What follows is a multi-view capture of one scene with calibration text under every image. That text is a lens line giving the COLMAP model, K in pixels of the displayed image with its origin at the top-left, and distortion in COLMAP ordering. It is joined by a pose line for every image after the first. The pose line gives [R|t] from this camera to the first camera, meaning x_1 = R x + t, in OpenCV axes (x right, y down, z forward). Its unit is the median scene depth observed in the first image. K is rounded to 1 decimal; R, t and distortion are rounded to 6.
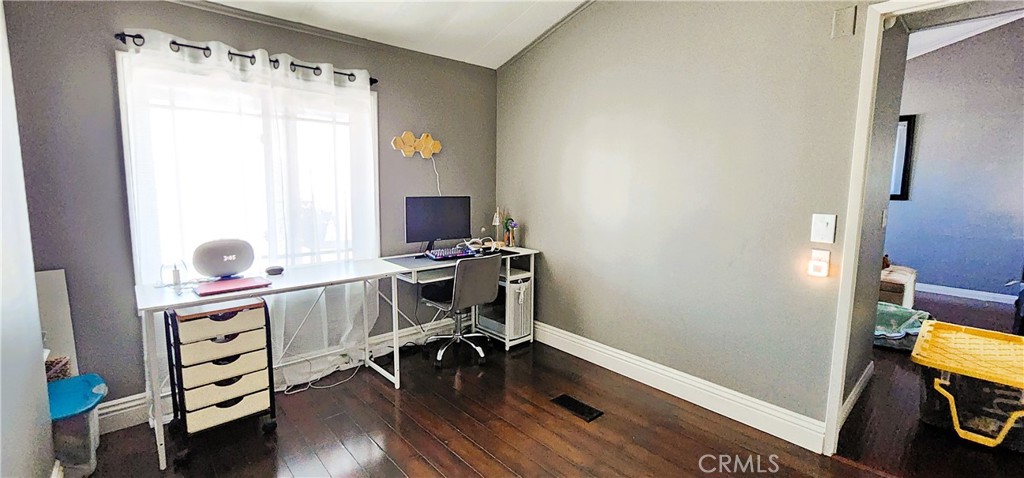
lens RADIAL K [[432.7, 0, 497.9], [0, 432.7, 229.5], [0, 0, 1]] dist [-0.000578, 0.000088]
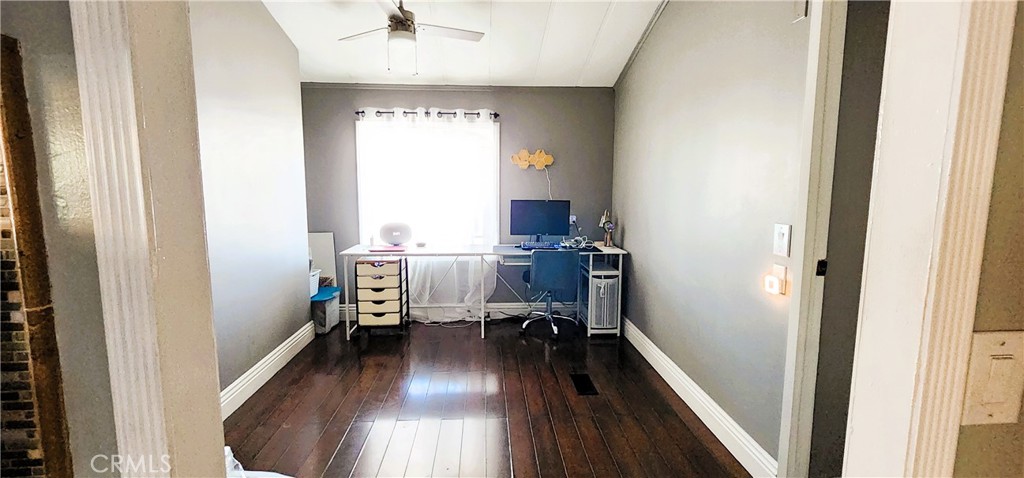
lens RADIAL K [[432.7, 0, 497.9], [0, 432.7, 229.5], [0, 0, 1]] dist [-0.000578, 0.000088]
pose [[0.763724, 0.057234, -0.643000, 0.600694], [-0.065713, 0.997781, 0.010763, 0.003555], [0.642189, 0.034033, 0.765790, -0.032628]]
